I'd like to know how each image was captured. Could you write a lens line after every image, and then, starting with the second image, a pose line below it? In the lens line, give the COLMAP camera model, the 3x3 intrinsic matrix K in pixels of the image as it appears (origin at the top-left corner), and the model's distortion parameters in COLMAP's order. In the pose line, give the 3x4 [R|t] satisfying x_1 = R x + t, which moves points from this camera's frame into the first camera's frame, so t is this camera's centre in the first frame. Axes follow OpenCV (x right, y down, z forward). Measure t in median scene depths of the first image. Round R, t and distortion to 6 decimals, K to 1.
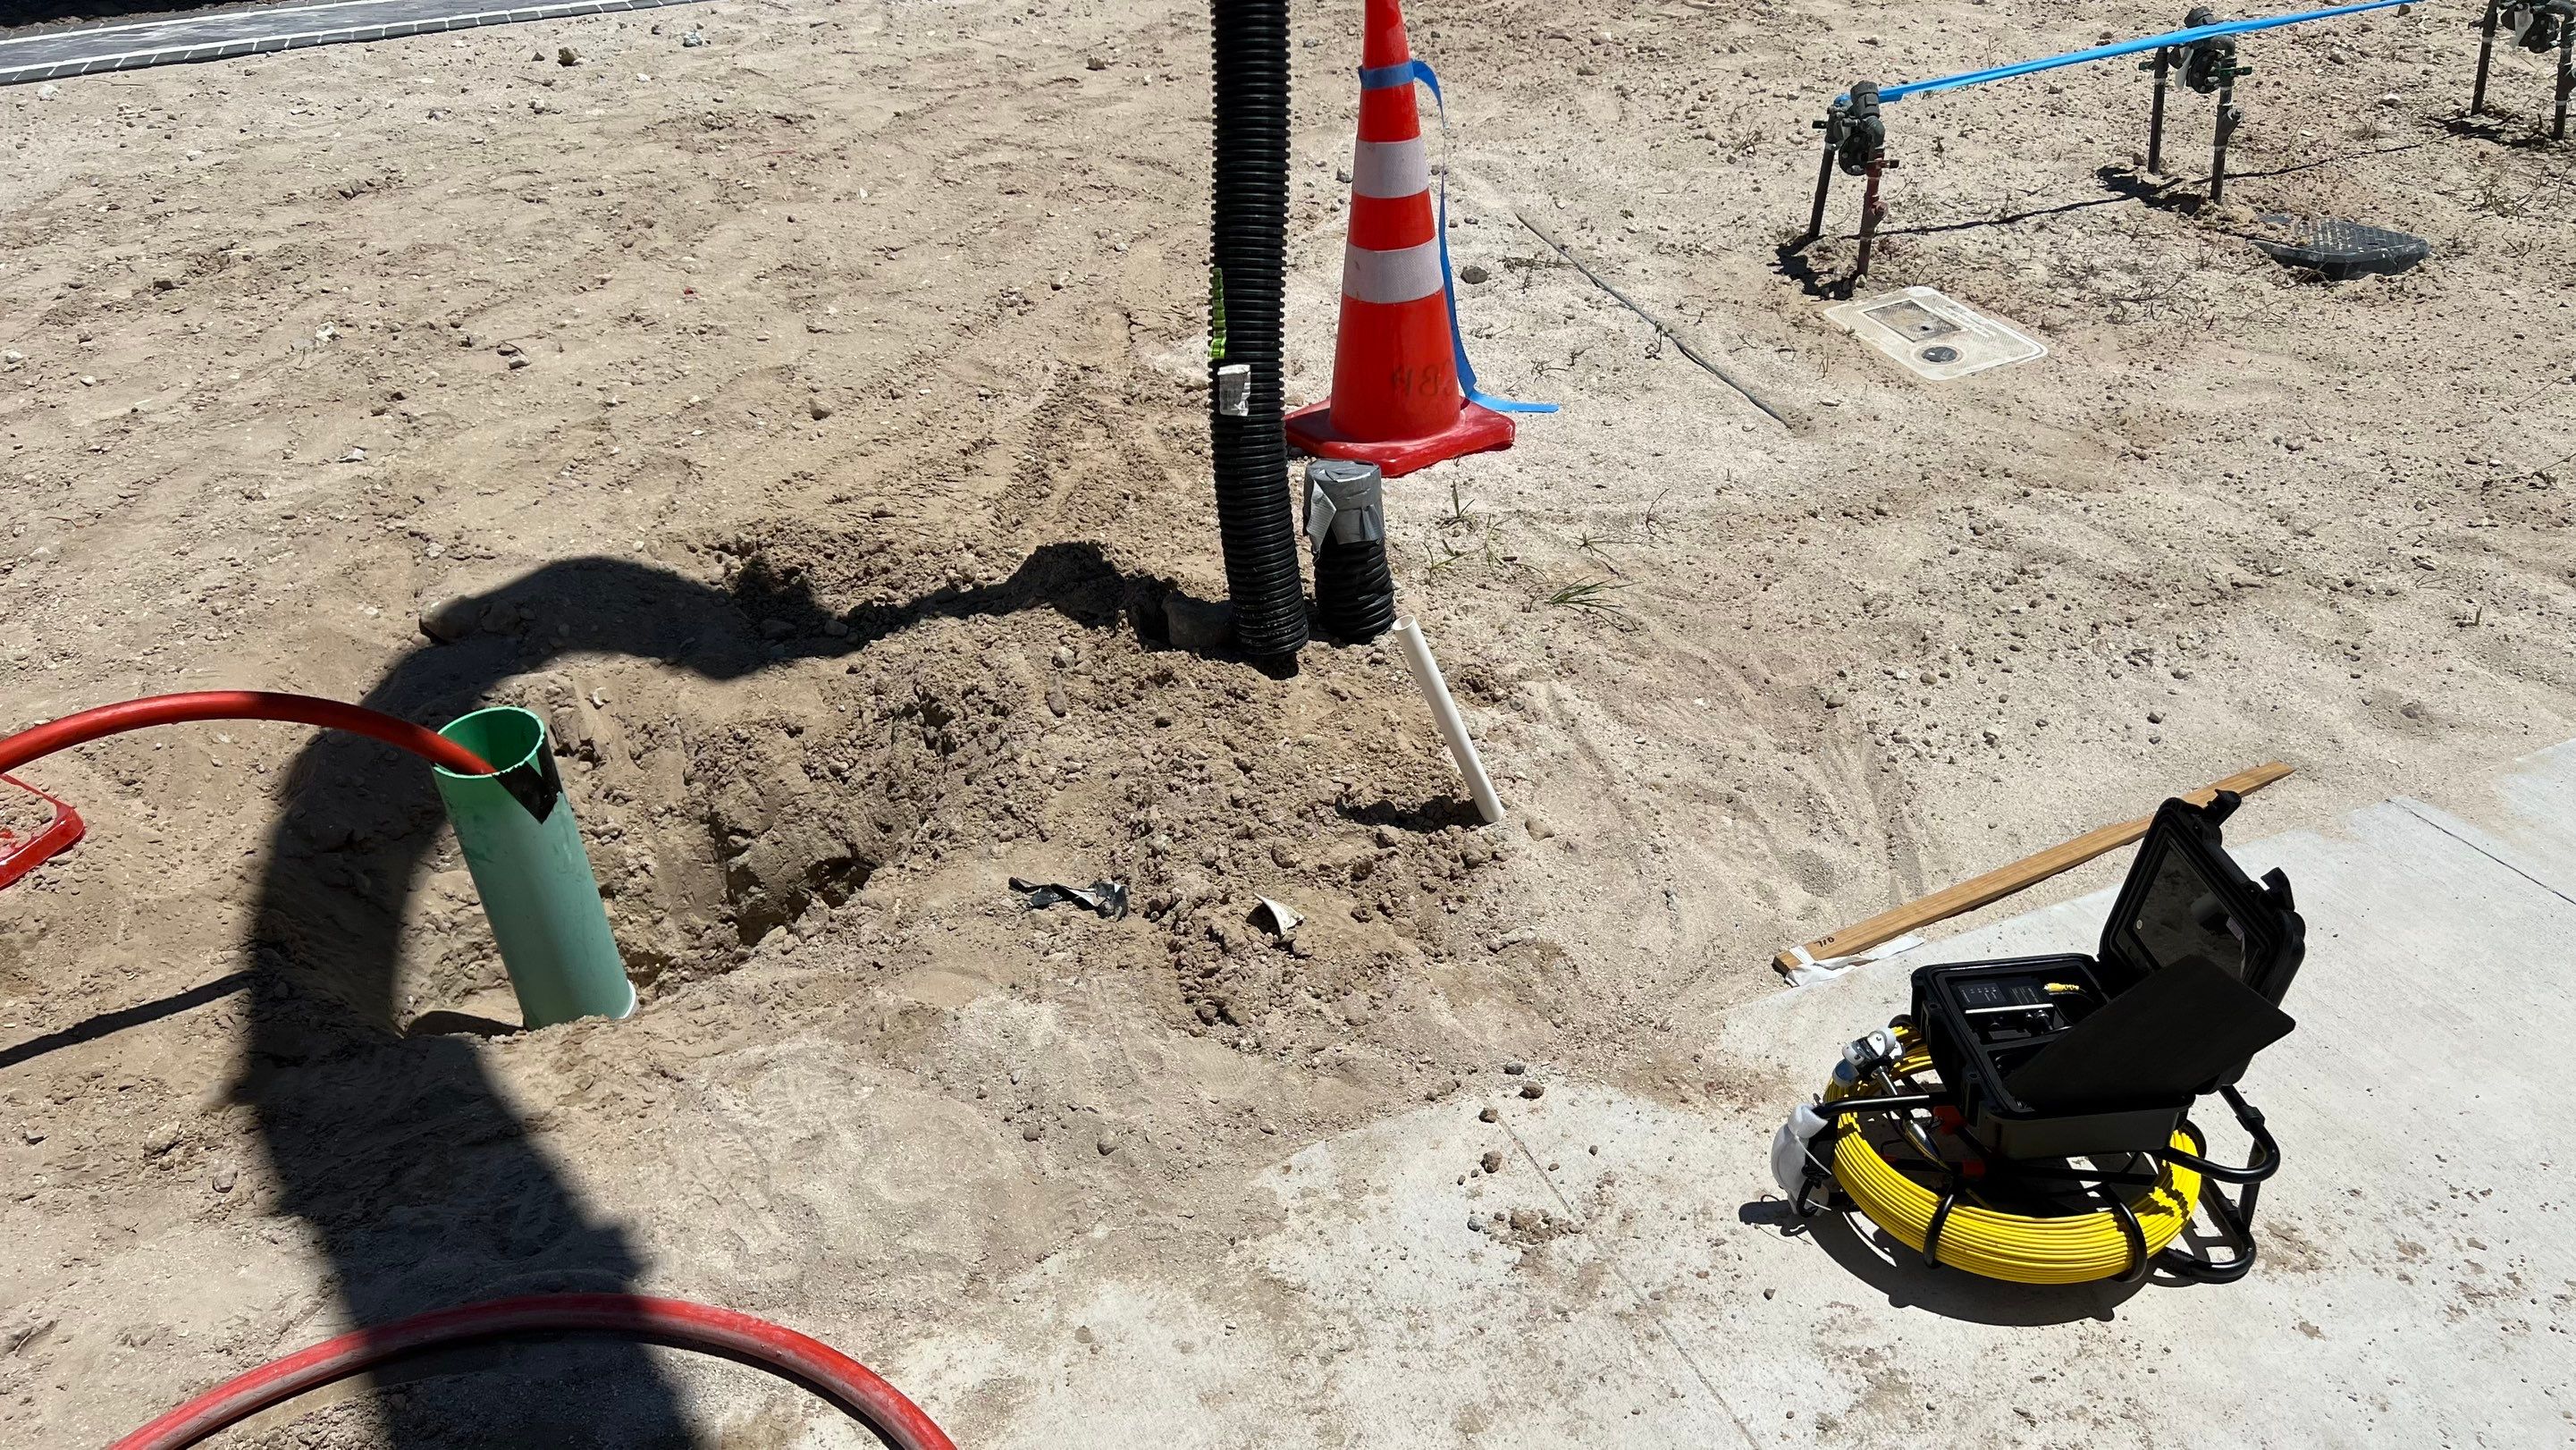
lens RADIAL K [[1924.6, 0, 1294.2], [0, 1924.6, 710.5], [0, 0, 1]] dist [0.063671, -0.087095]
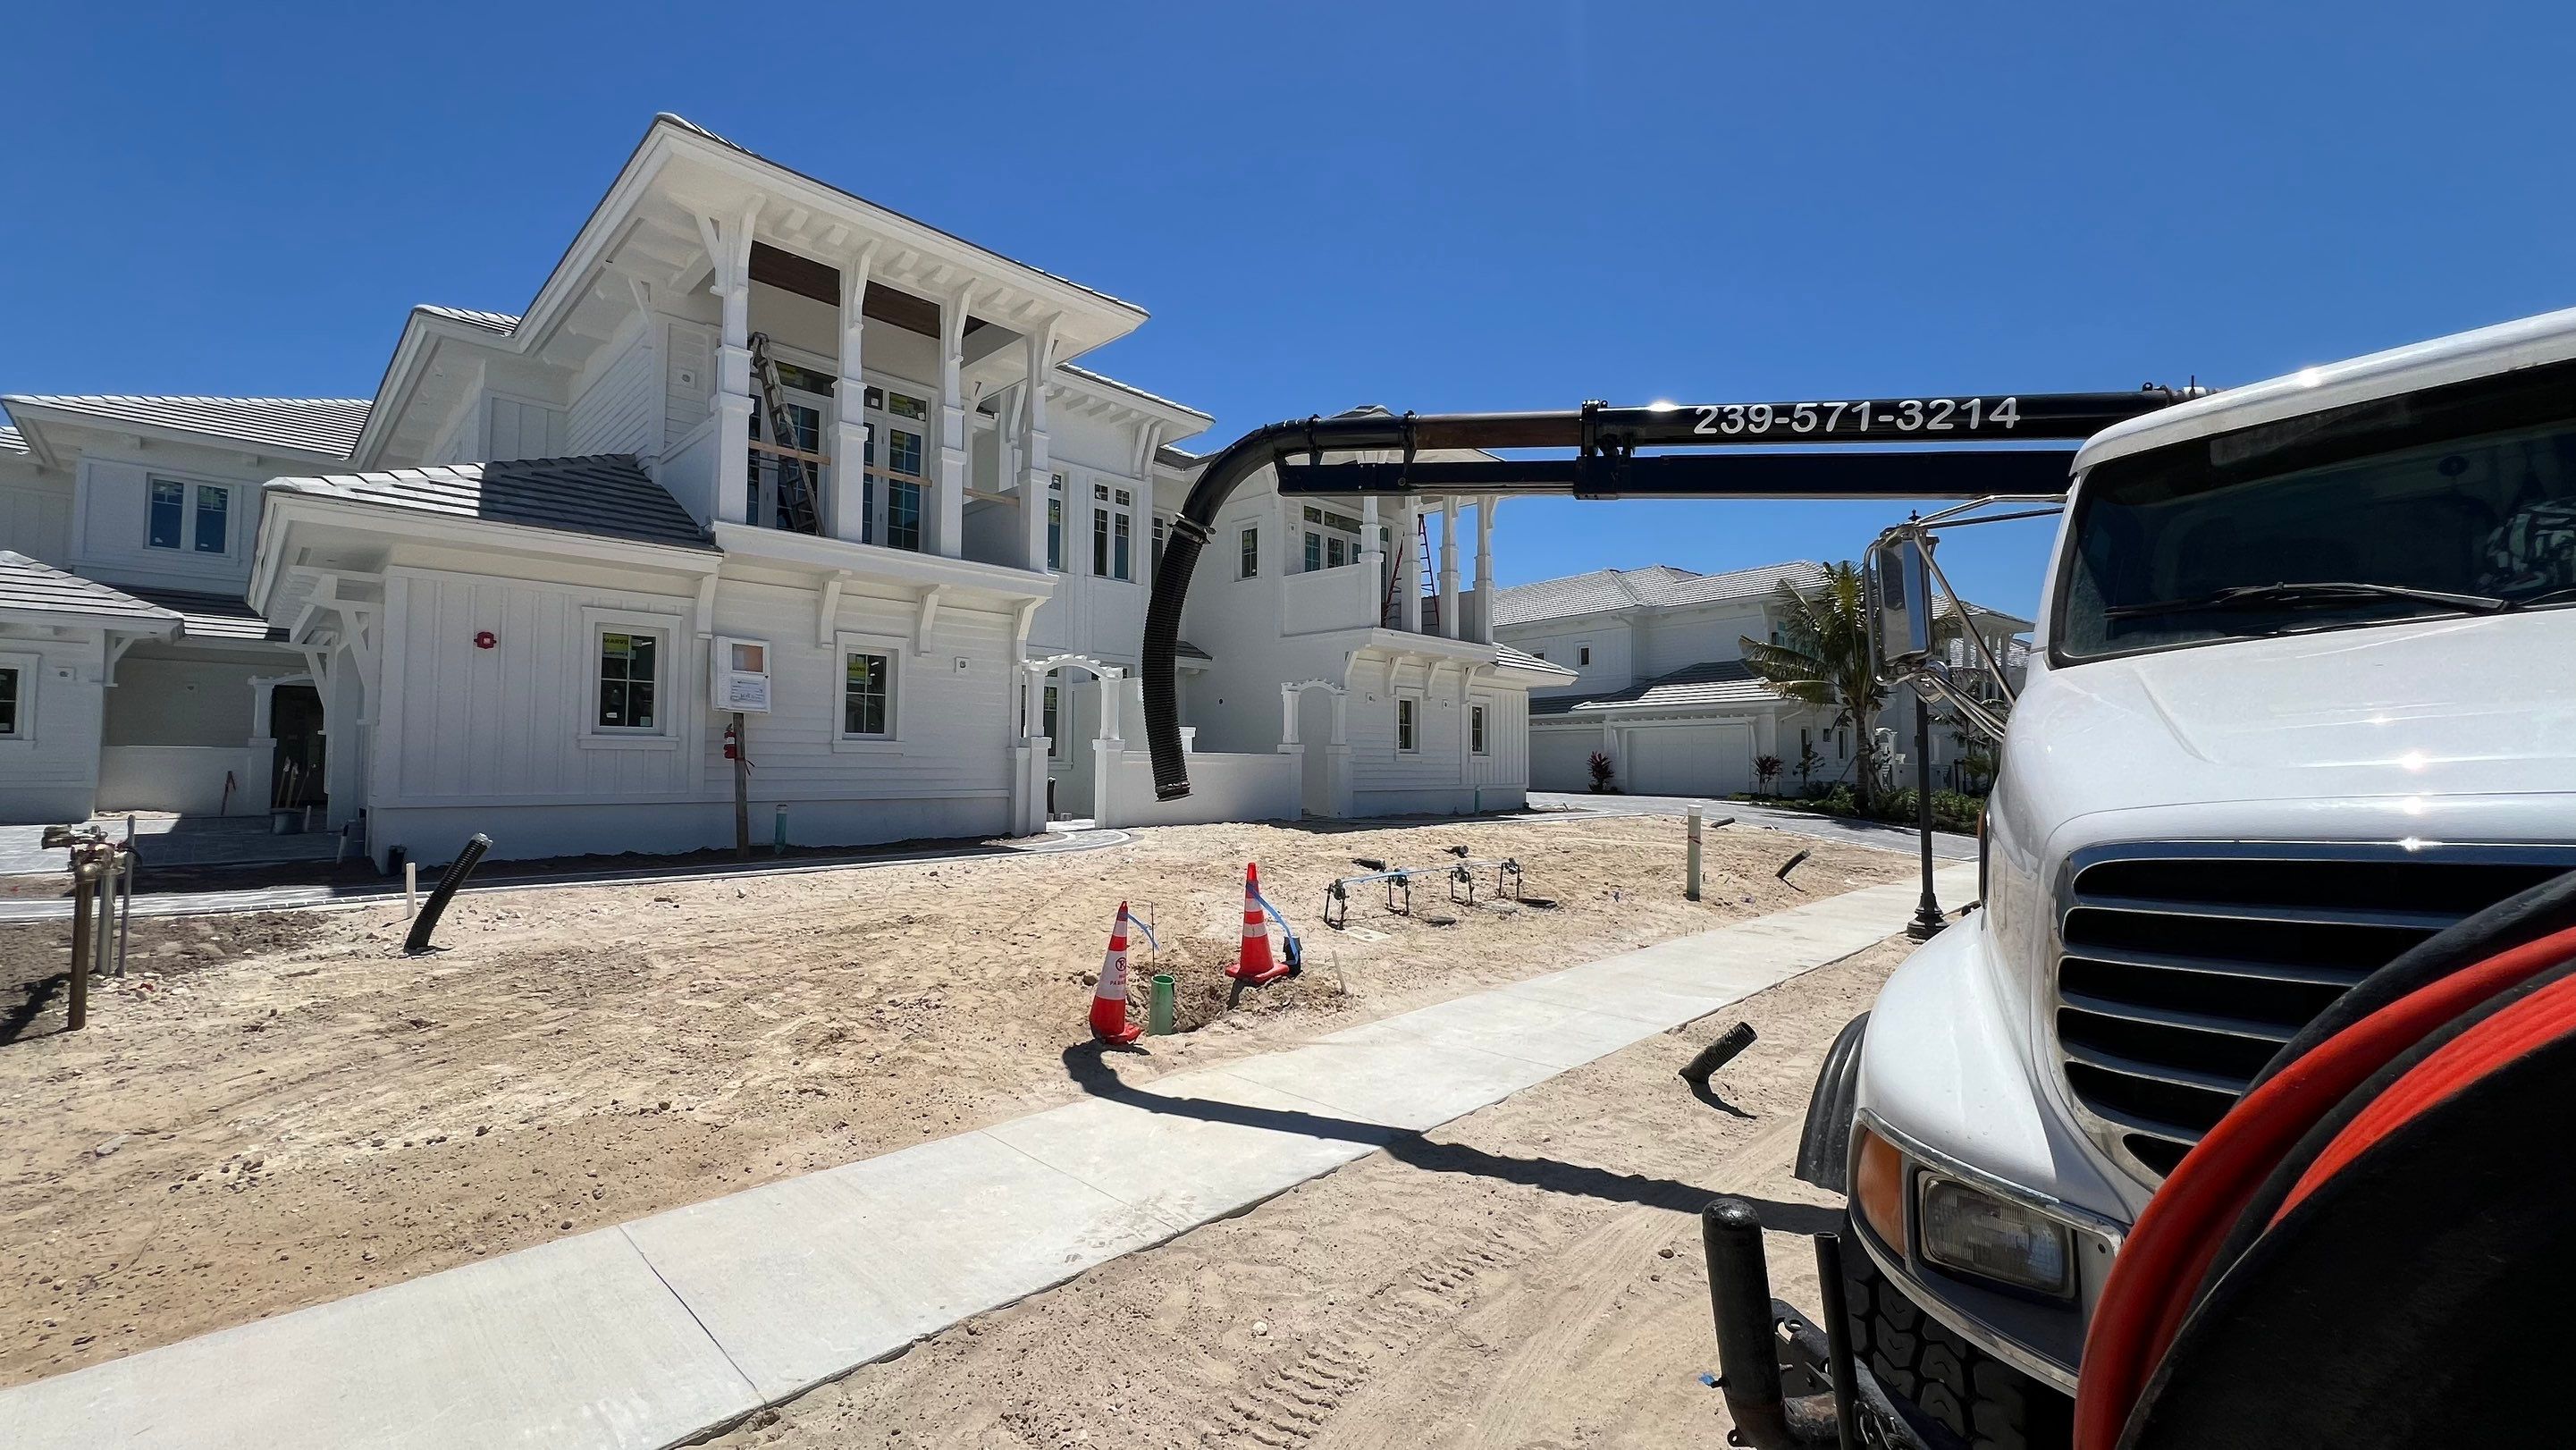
lens RADIAL K [[1029.5, 0, 1283.4], [0, 1029.5, 719.6], [0, 0, 1]] dist [-0.003280, 0.000749]
pose [[0.912021, 0.090175, 0.400109, -1.032924], [0.128061, 0.864152, -0.486665, 0.629265], [-0.389639, 0.495087, 0.776576, -1.212793]]
